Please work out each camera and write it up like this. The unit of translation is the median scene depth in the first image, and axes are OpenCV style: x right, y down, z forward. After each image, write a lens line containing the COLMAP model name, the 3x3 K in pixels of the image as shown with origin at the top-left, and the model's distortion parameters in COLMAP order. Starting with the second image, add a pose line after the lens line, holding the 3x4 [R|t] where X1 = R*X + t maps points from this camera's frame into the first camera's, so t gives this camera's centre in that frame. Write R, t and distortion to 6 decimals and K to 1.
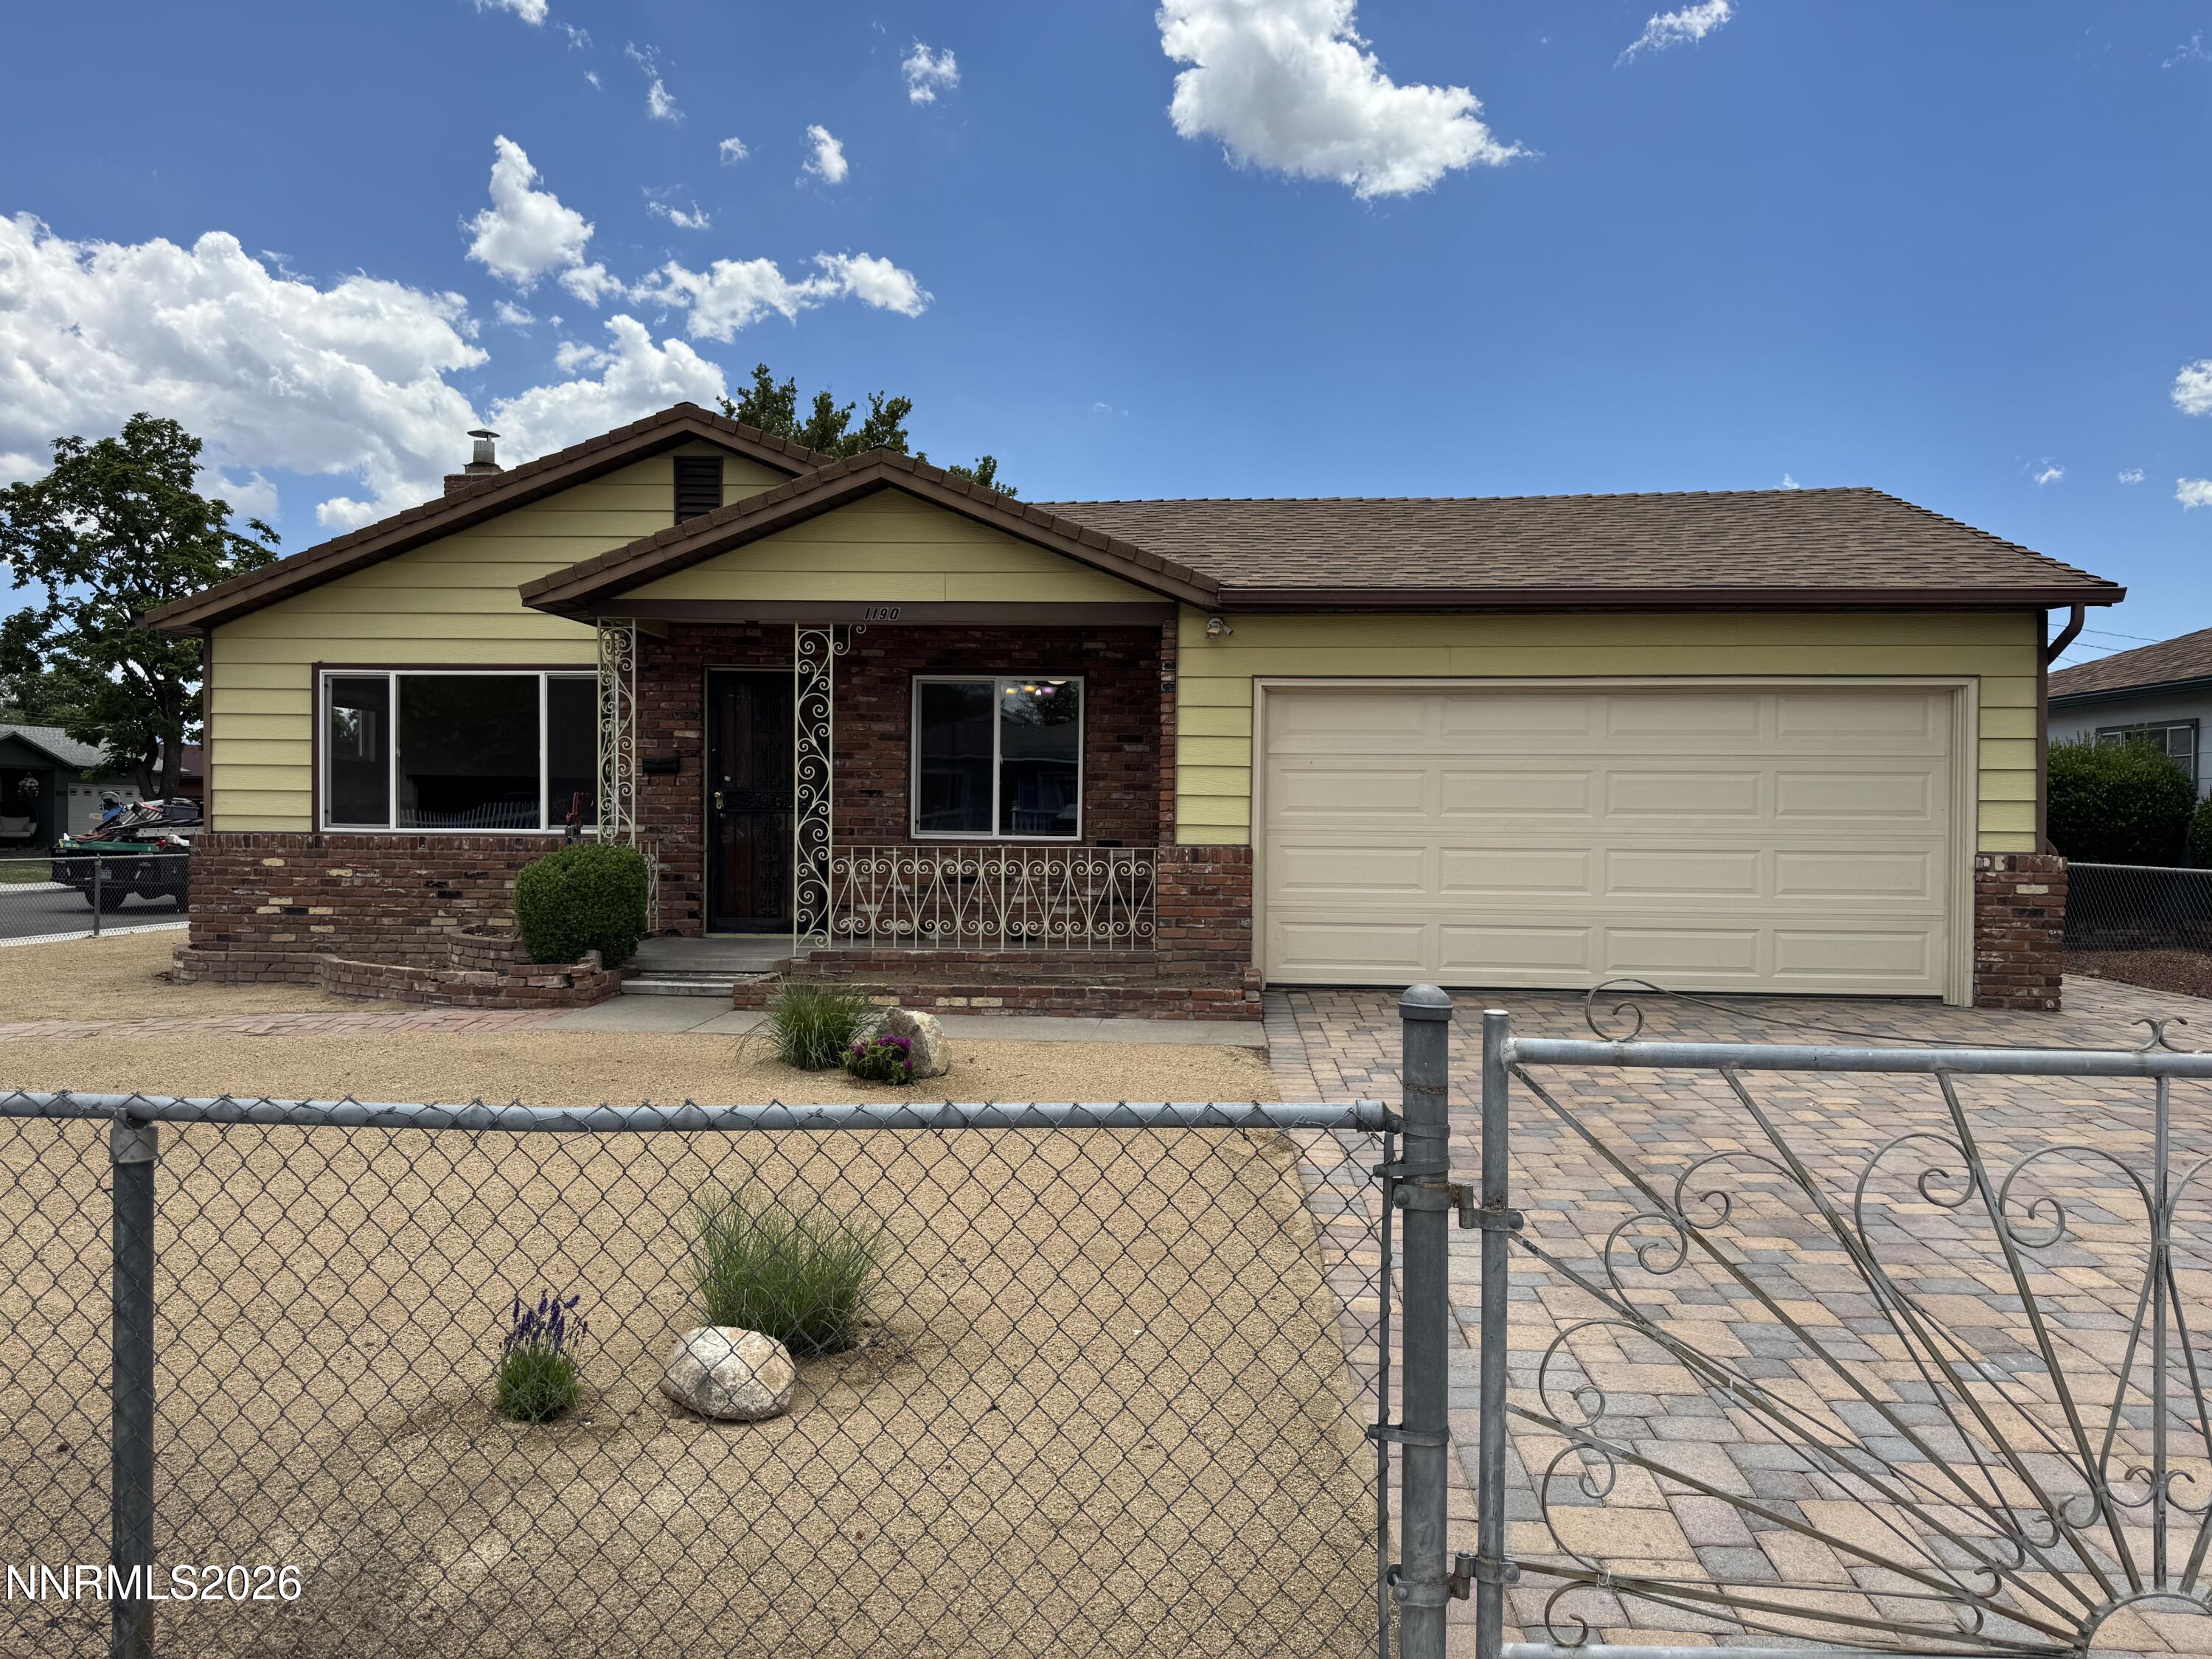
lens RADIAL K [[1585.8, 0, 1106.0], [0, 1585.8, 829.5], [0, 0, 1]] dist [0.001394, -0.001420]
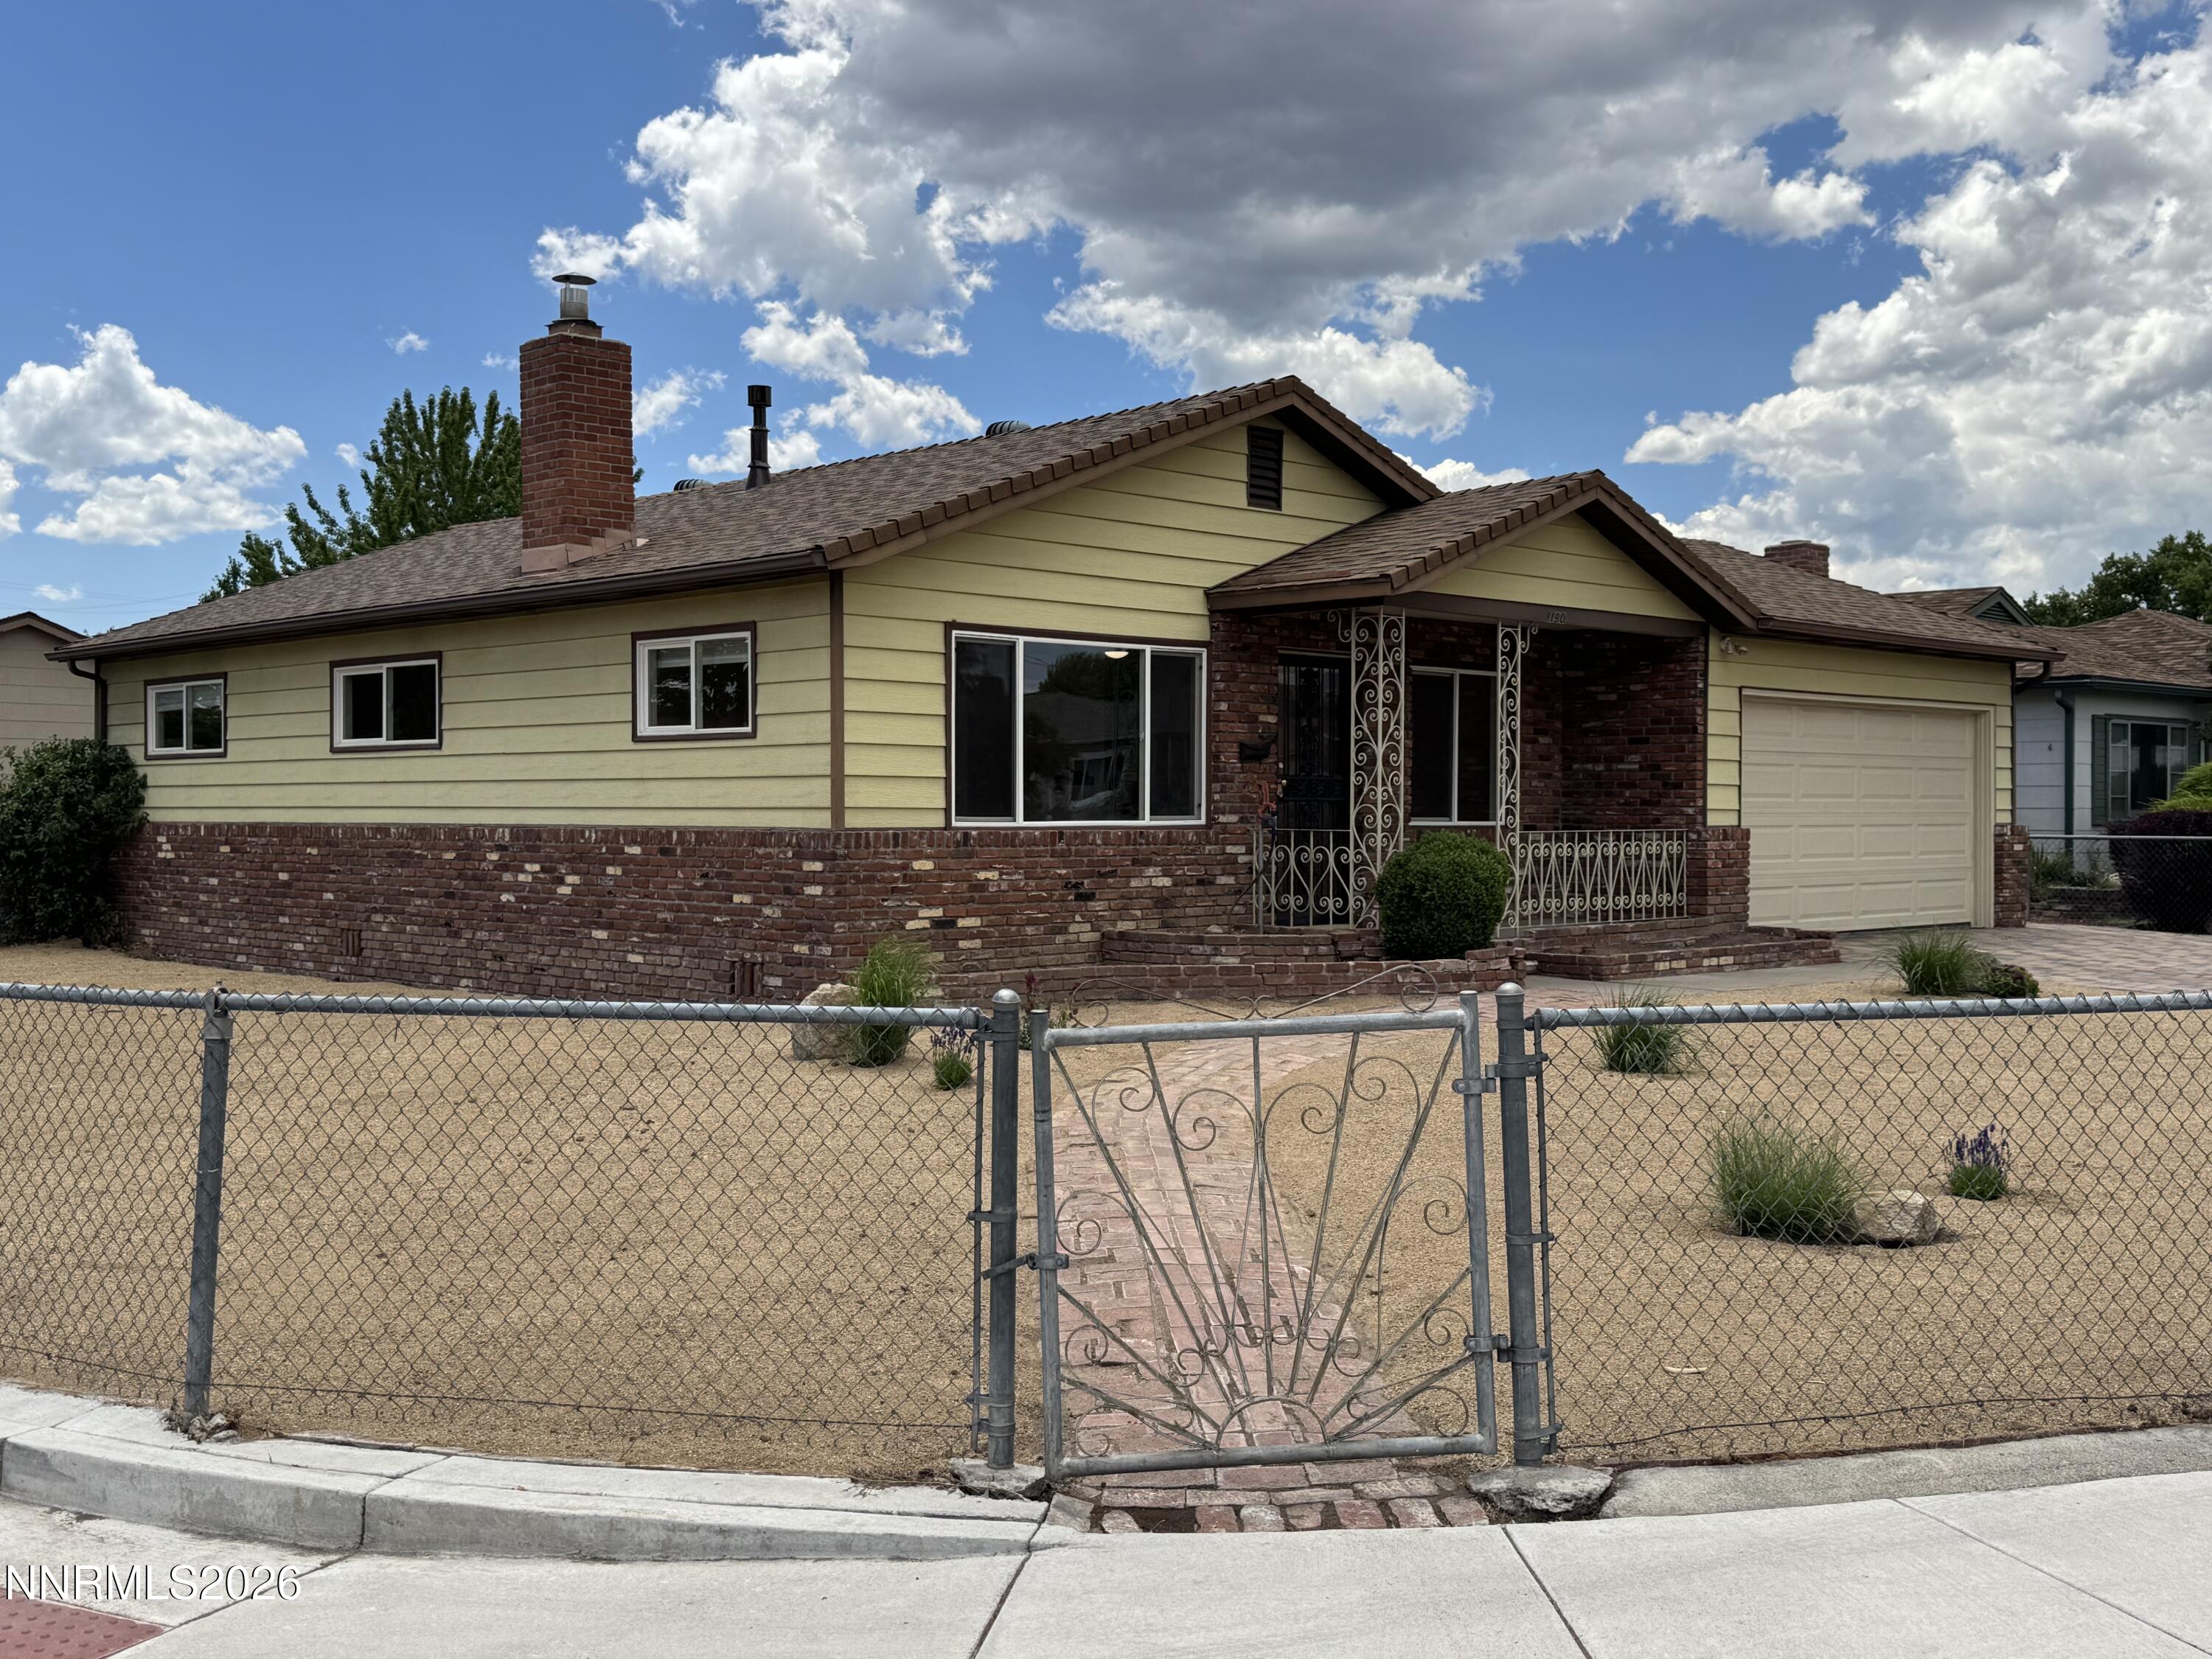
lens RADIAL K [[2295.0, 0, 1106.0], [0, 2295.0, 829.5], [0, 0, 1]] dist [0.222739, -1.856017]
pose [[0.686753, -0.015401, 0.726727, -1.323389], [0.007893, 0.999875, 0.013730, -0.013199], [-0.726848, -0.003693, 0.686789, 0.122838]]
